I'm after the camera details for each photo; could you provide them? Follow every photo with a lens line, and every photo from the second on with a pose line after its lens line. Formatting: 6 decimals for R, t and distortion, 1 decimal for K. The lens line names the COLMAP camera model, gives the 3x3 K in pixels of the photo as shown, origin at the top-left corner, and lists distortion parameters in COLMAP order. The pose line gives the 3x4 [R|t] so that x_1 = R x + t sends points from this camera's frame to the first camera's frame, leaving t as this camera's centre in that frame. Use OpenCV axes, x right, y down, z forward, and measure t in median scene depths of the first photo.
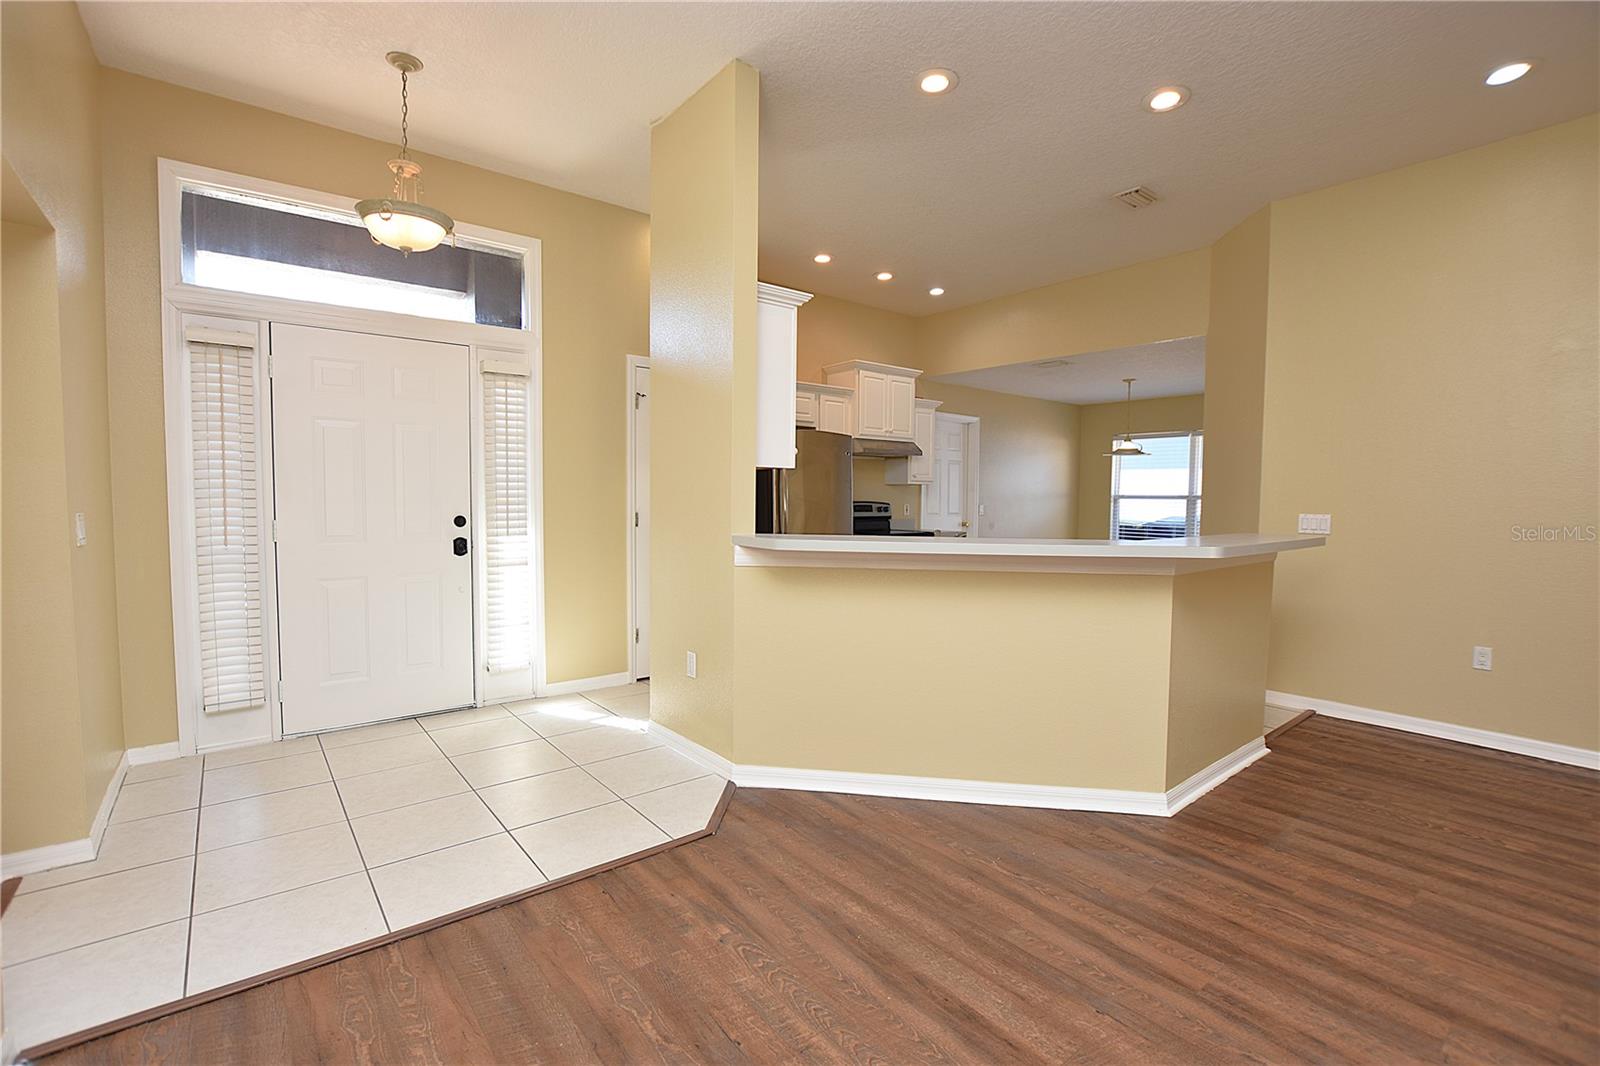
lens RADIAL K [[716.9, 0, 790.7], [0, 716.9, 466.2], [0, 0, 1]] dist [-0.024170, 0.002268]
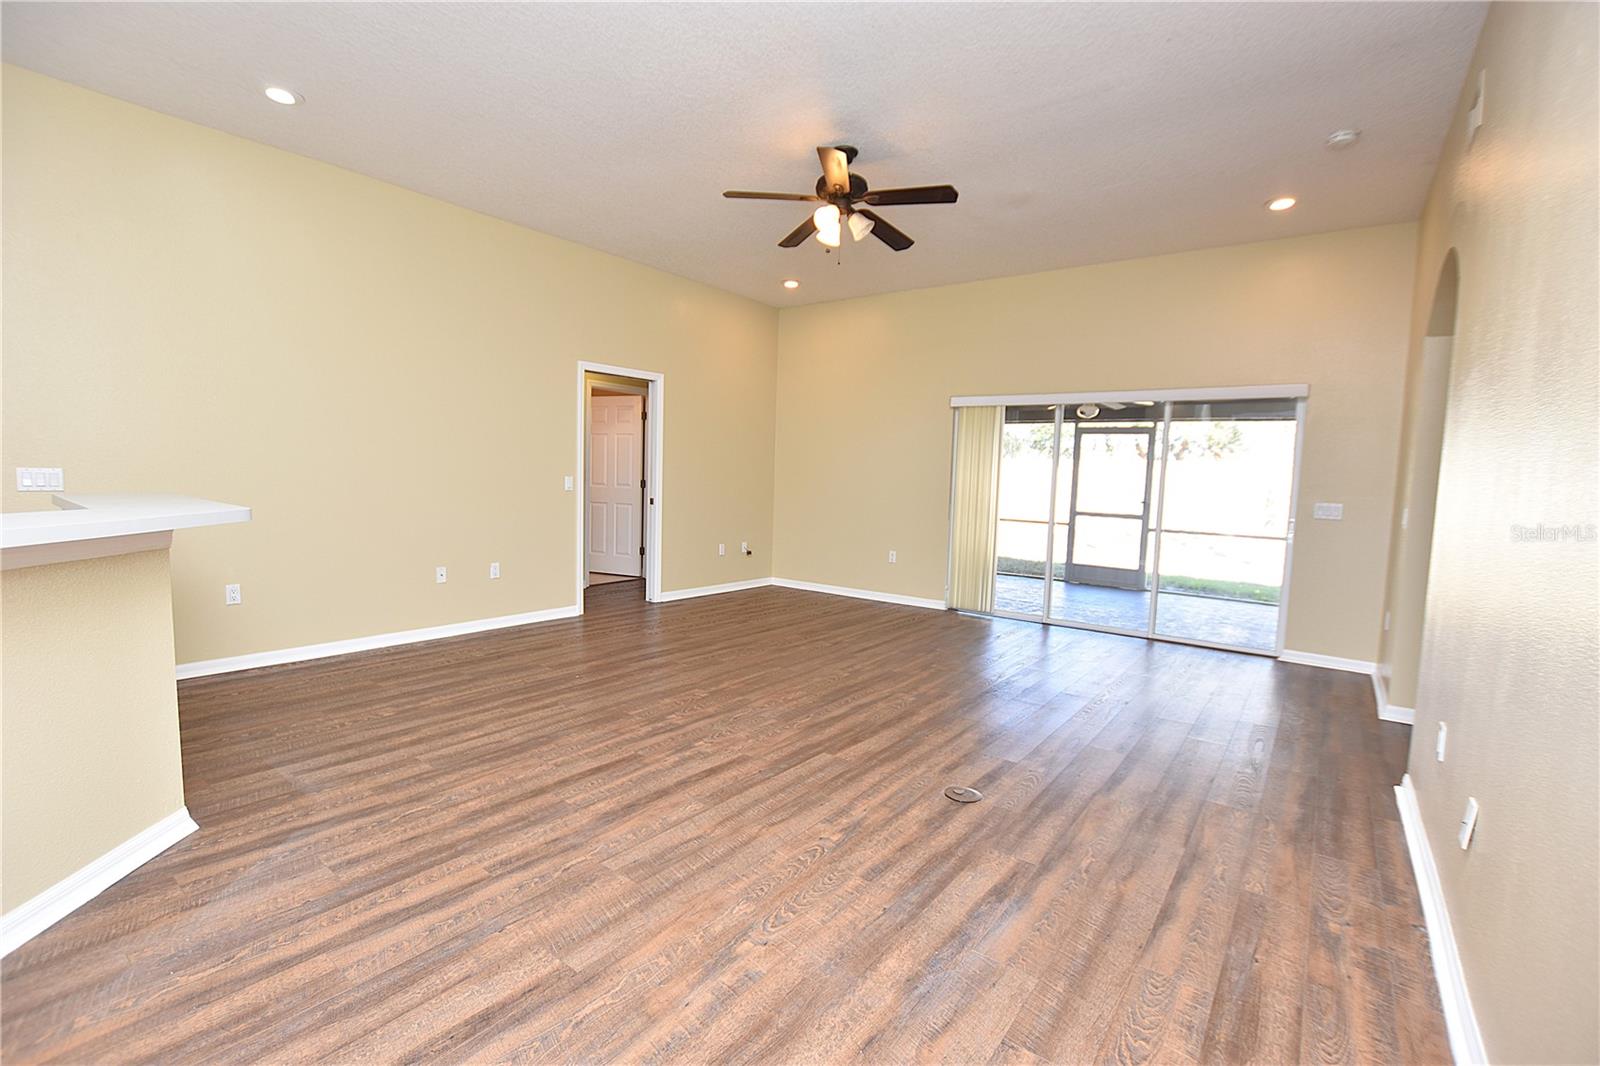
lens RADIAL K [[716.9, 0, 794.4], [0, 716.9, 541.1], [0, 0, 1]] dist [-0.024170, 0.002268]
pose [[-0.247767, -0.108862, 0.962684, -0.546239], [-0.074406, 0.992870, 0.093125, 0.021336], [-0.965958, -0.048556, -0.254100, 0.689890]]
